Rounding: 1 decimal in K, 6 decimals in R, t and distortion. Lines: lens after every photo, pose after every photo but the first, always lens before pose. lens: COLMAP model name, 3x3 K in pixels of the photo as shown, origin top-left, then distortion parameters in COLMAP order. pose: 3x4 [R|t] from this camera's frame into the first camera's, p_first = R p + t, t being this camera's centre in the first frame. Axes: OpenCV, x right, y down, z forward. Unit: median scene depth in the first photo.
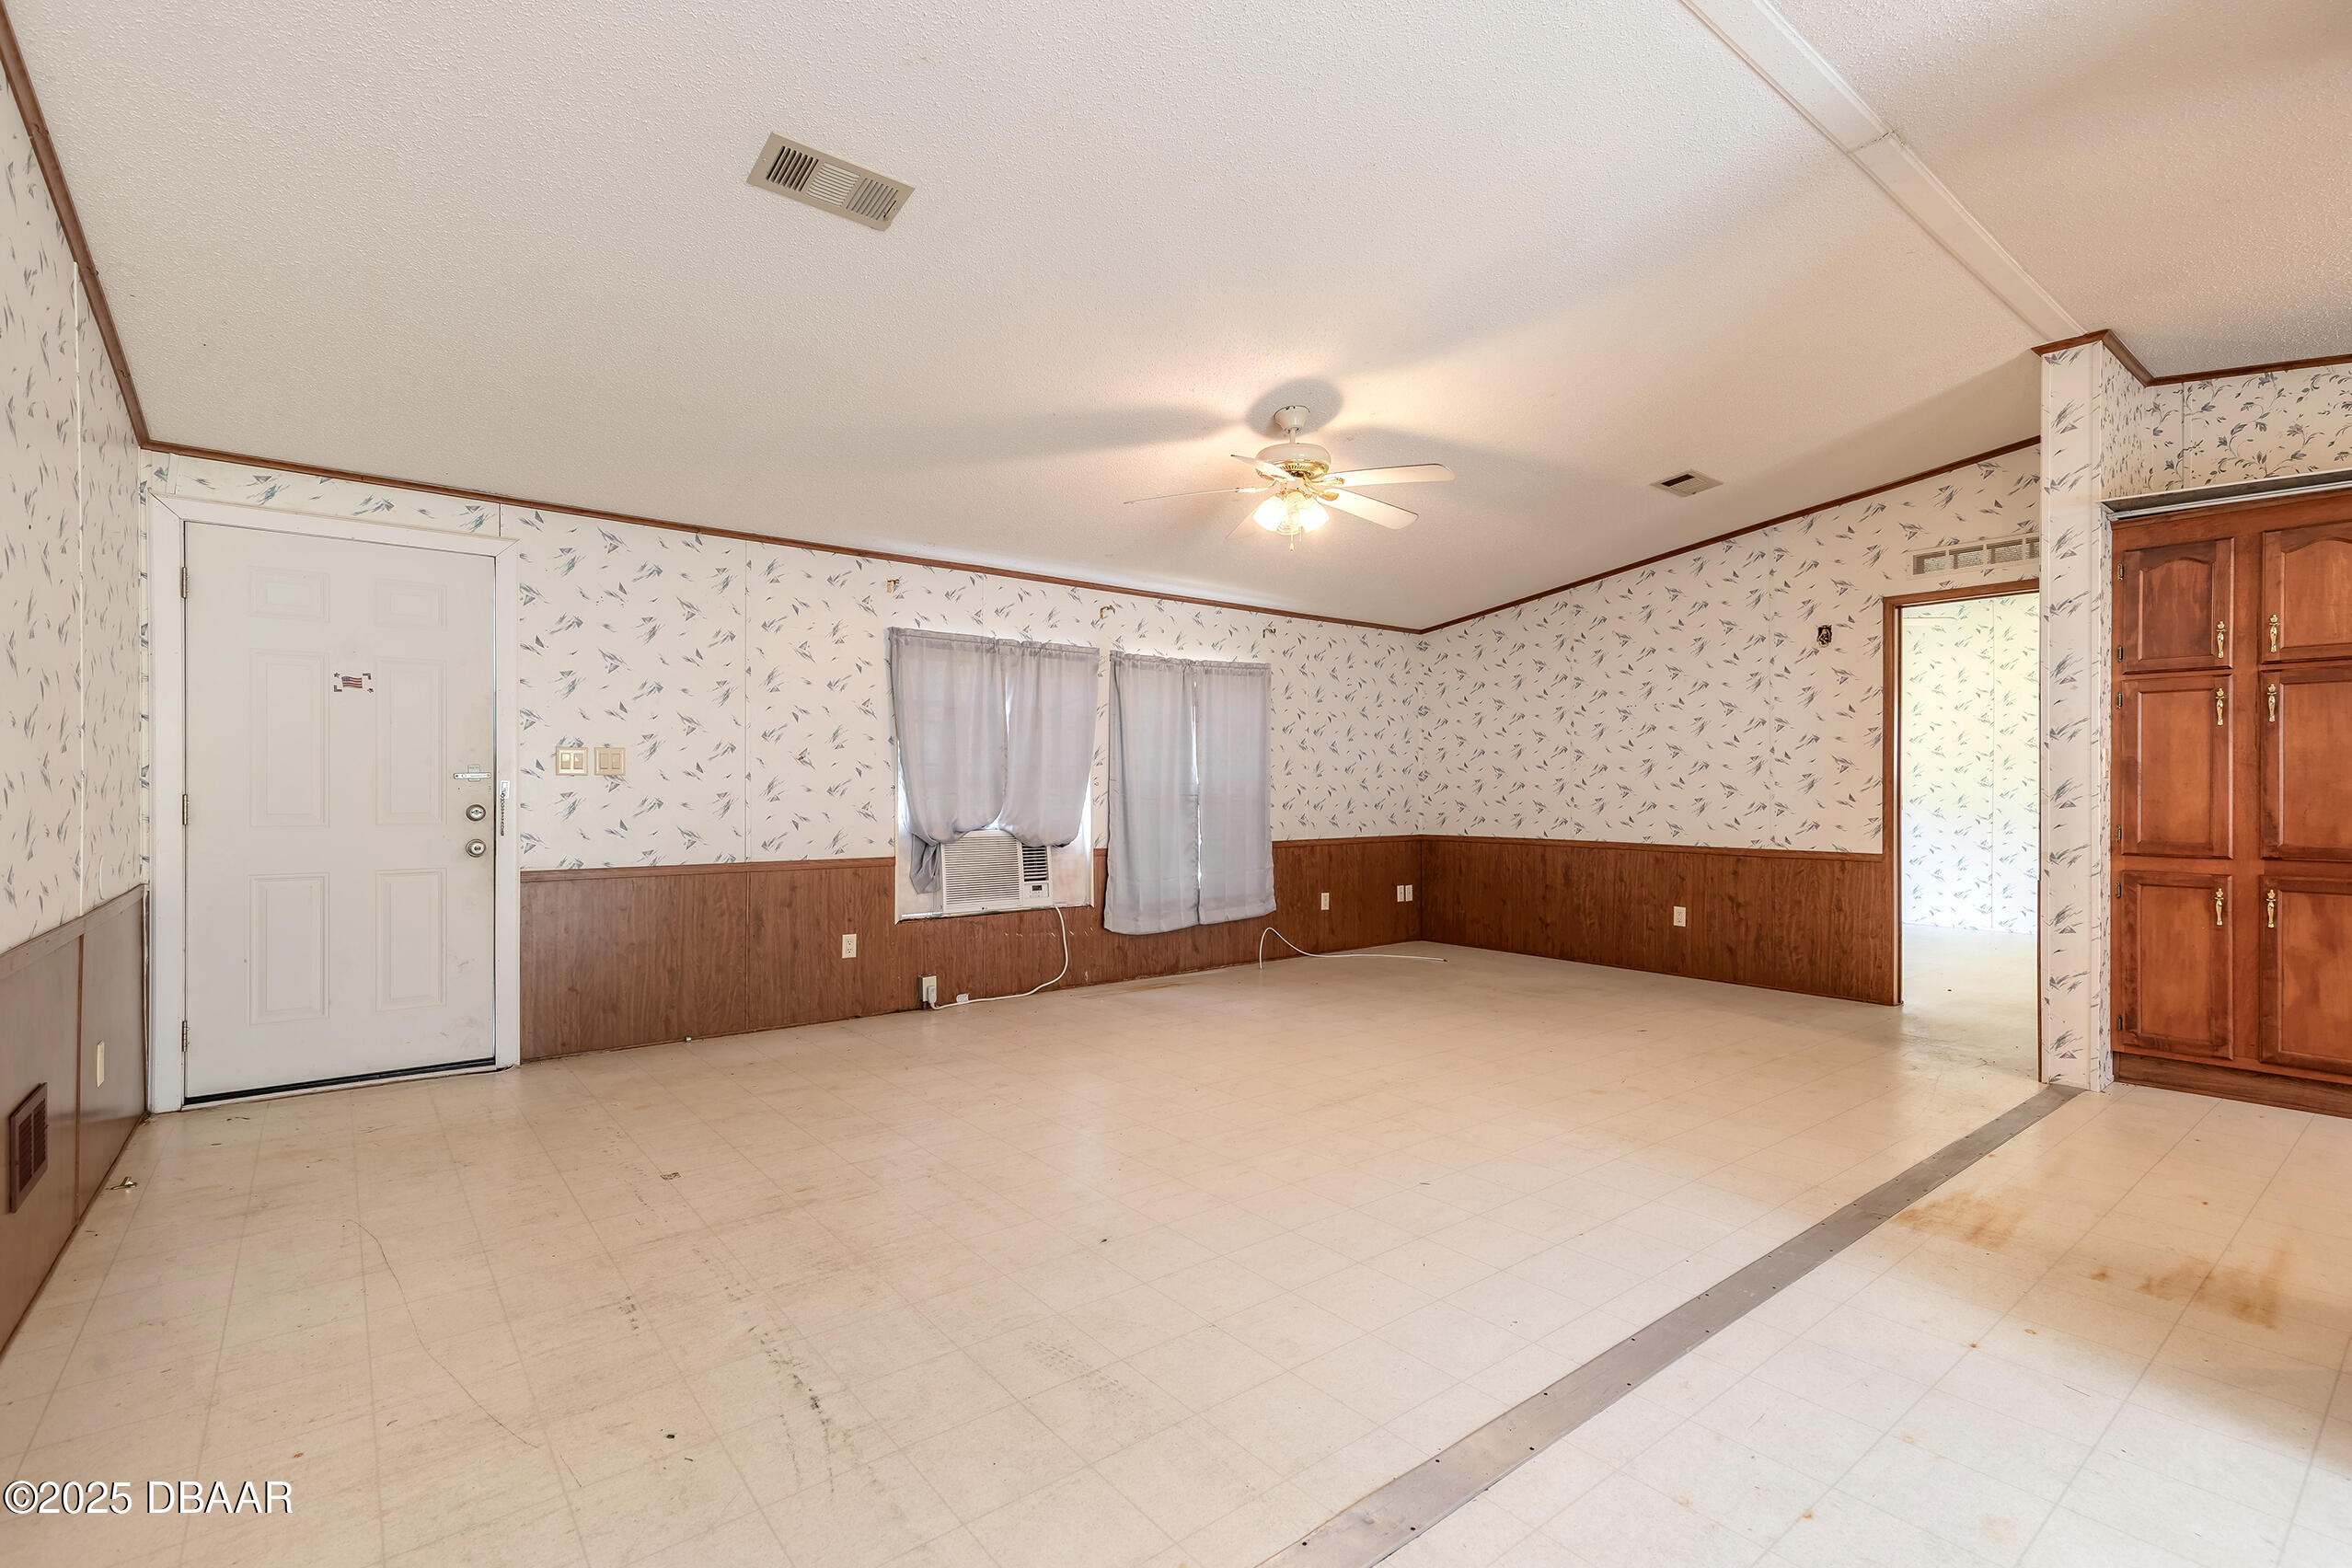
lens RADIAL K [[1061.8, 0, 1172.6], [0, 1061.8, 792.1], [0, 0, 1]] dist [0.008947, -0.001648]
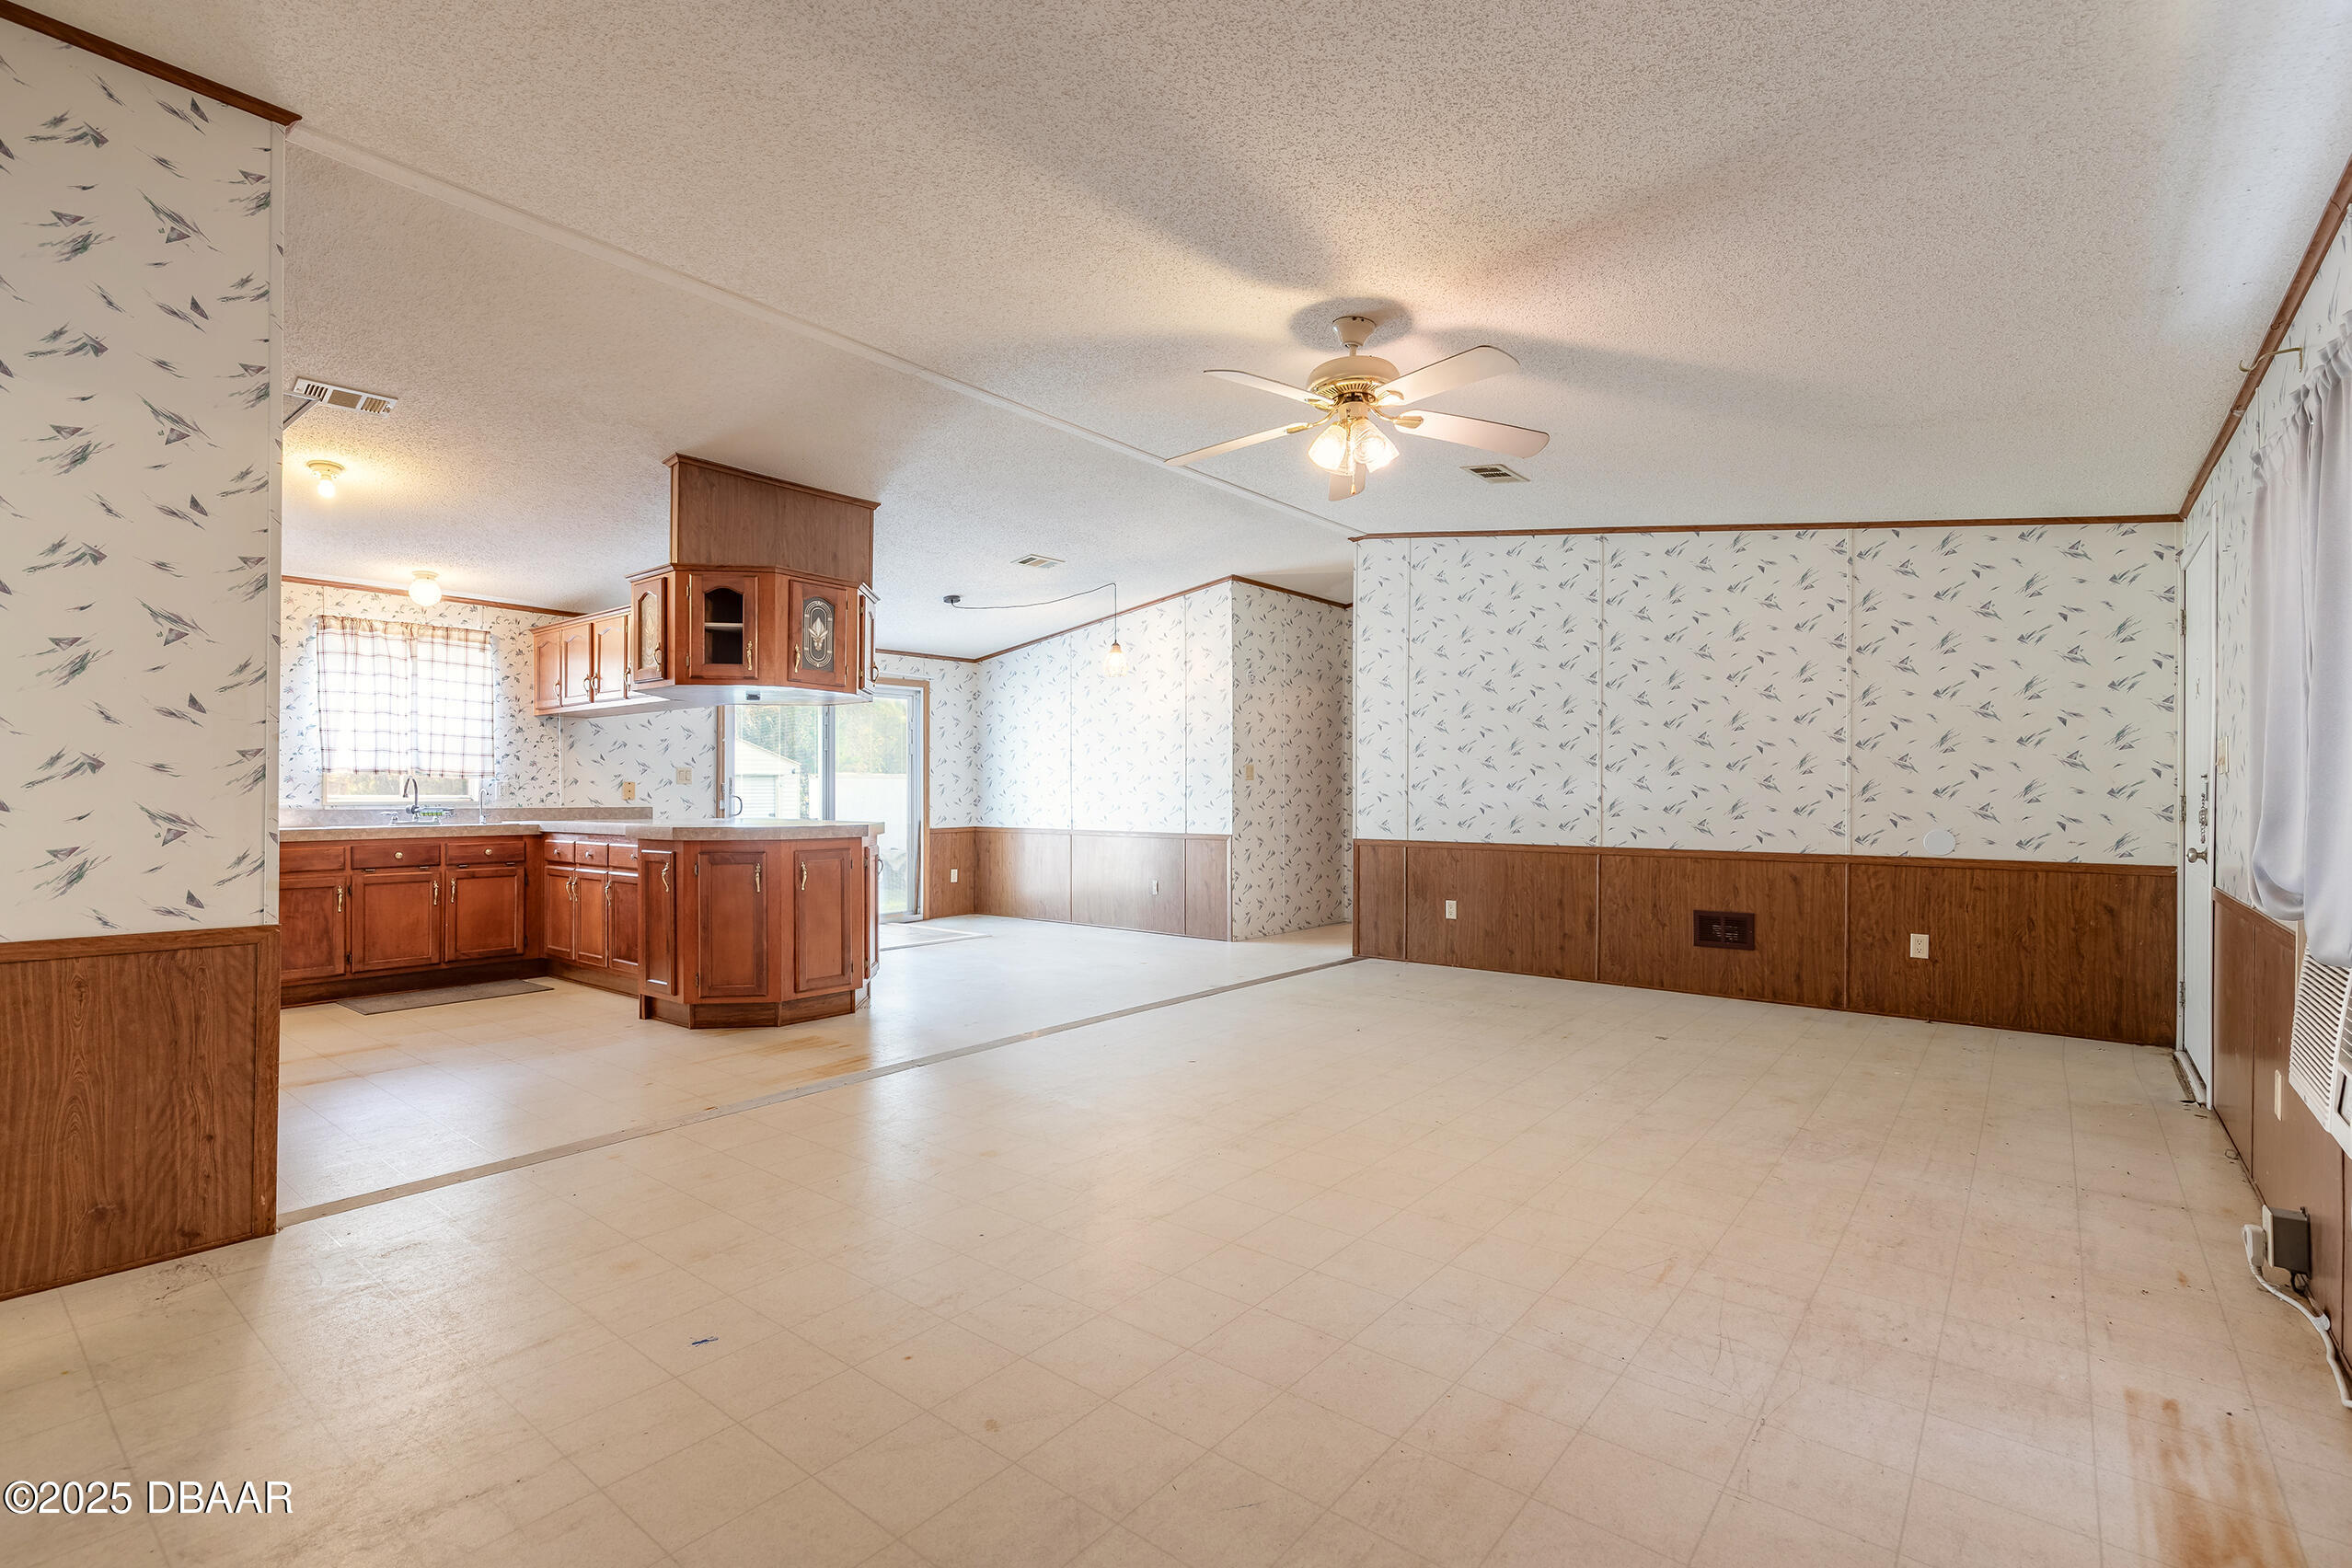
lens RADIAL K [[1061.8, 0, 1172.6], [0, 1061.8, 792.1], [0, 0, 1]] dist [0.008947, -0.001648]
pose [[-0.976986, -0.002081, -0.213292, 0.309867], [-0.002890, 0.999990, 0.003483, -0.001698], [0.213283, 0.004019, -0.976982, 1.306059]]
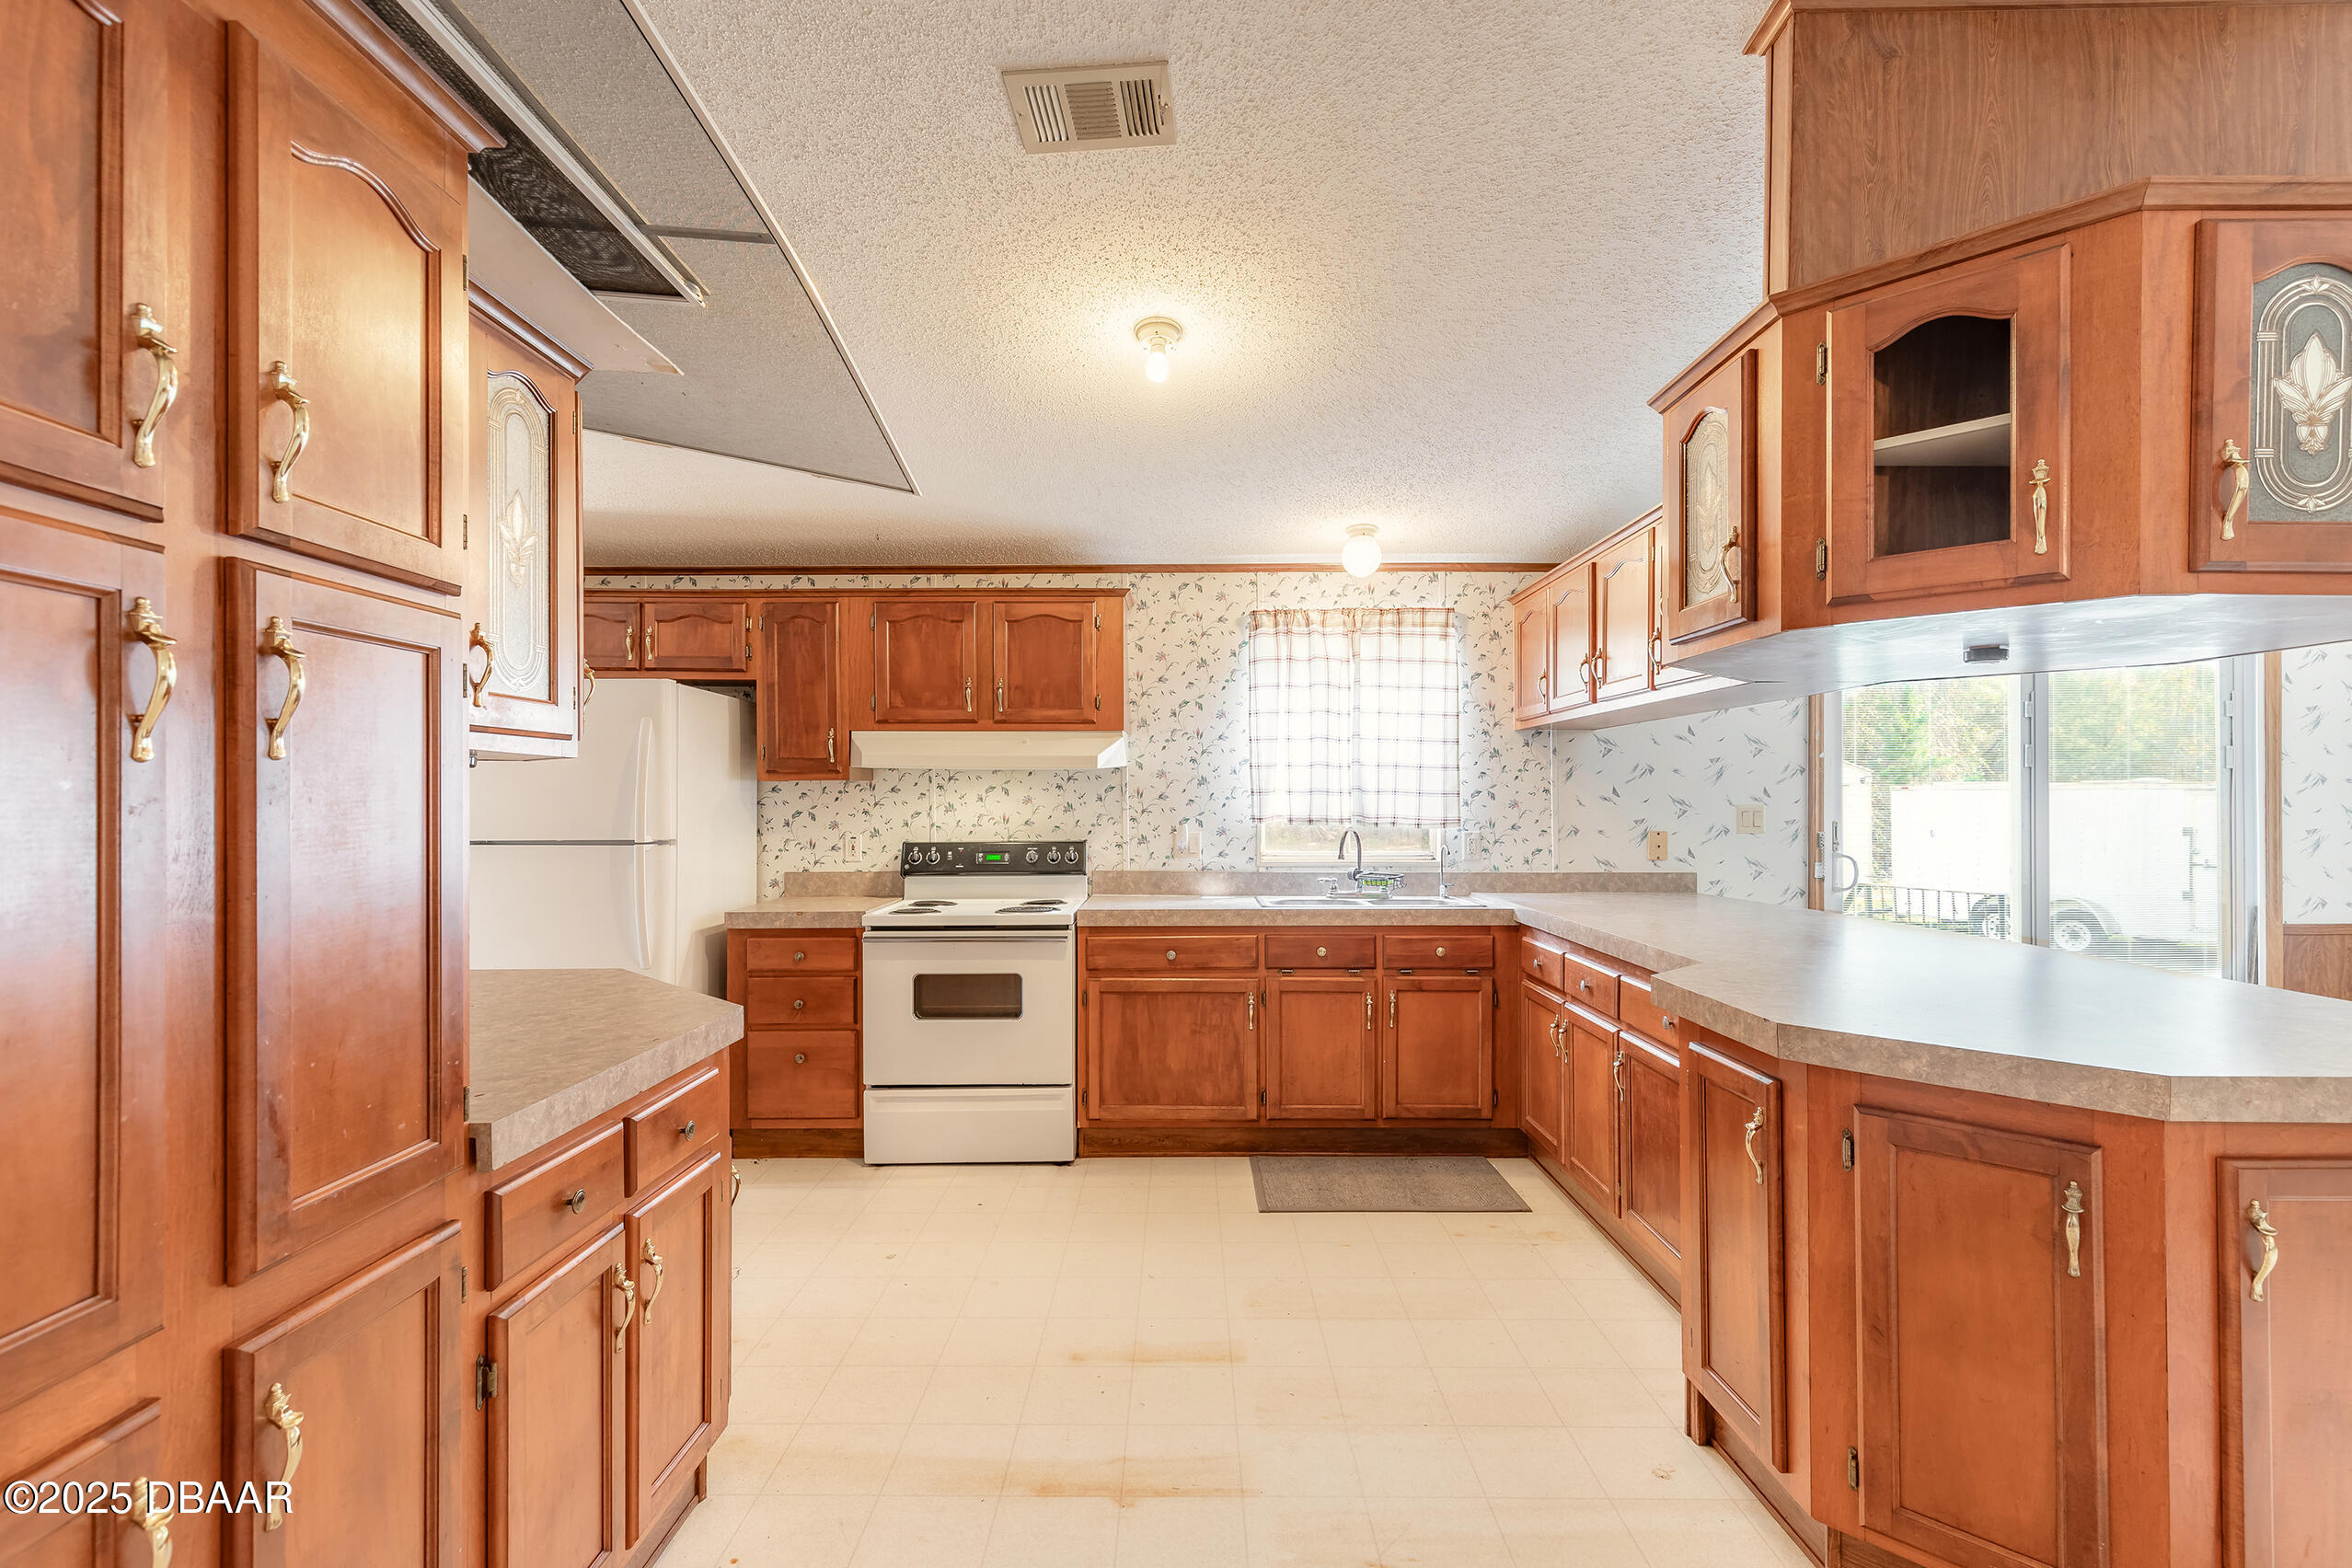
lens RADIAL K [[1061.8, 0, 1172.6], [0, 1061.8, 792.1], [0, 0, 1]] dist [0.008947, -0.001648]
pose [[-0.774612, 0.002938, 0.632430, 0.463775], [0.003594, 0.999994, -0.000244, -0.038372], [-0.632427, 0.002084, -0.774617, 0.723188]]
